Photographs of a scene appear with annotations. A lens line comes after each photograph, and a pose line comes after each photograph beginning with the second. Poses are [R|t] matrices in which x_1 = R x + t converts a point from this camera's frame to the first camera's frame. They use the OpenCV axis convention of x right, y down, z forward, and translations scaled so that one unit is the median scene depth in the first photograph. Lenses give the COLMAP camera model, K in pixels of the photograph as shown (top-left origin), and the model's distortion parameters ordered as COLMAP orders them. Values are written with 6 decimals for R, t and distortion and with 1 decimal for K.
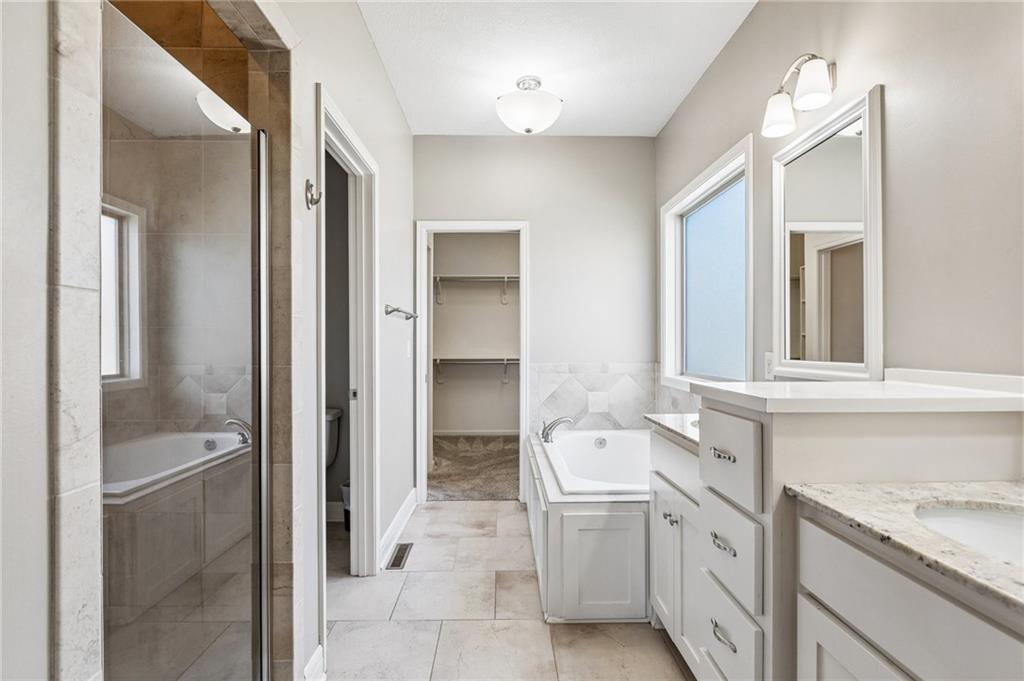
lens RADIAL K [[504.6, 0, 508.8], [0, 504.6, 344.2], [0, 0, 1]] dist [0.001055, 0.000247]
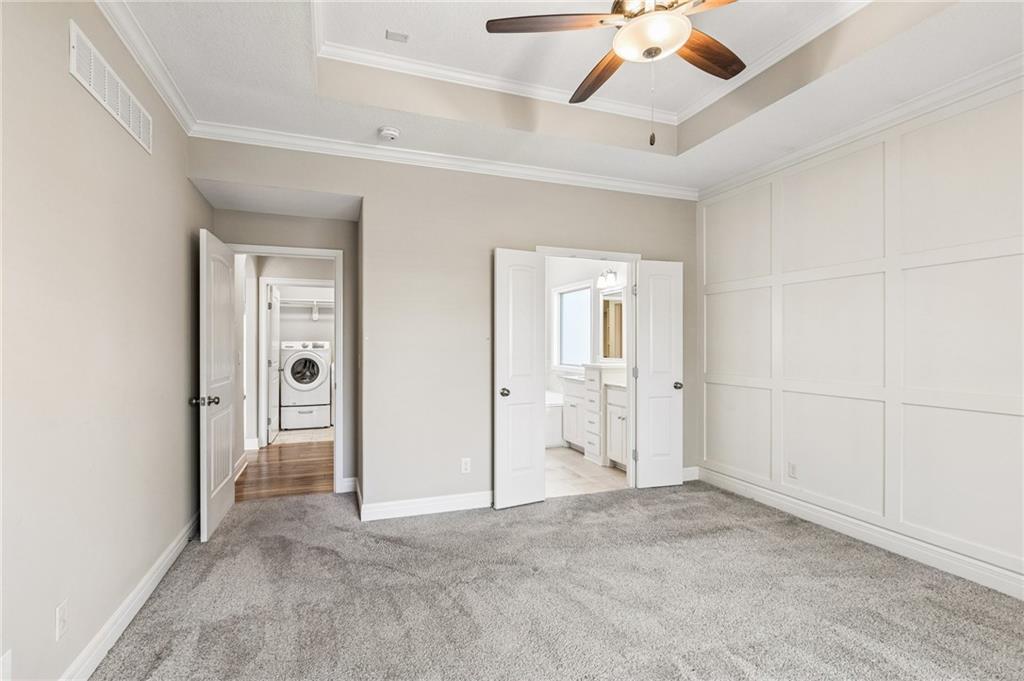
lens RADIAL K [[488.9, 0, 513.0], [0, 488.9, 341.0], [0, 0, 1]] dist [0.000464, -0.000010]
pose [[0.945478, -0.001544, 0.325683, -1.598085], [0.003473, 0.999980, -0.005341, -0.091195], [-0.325668, 0.006181, 0.945464, -2.778275]]
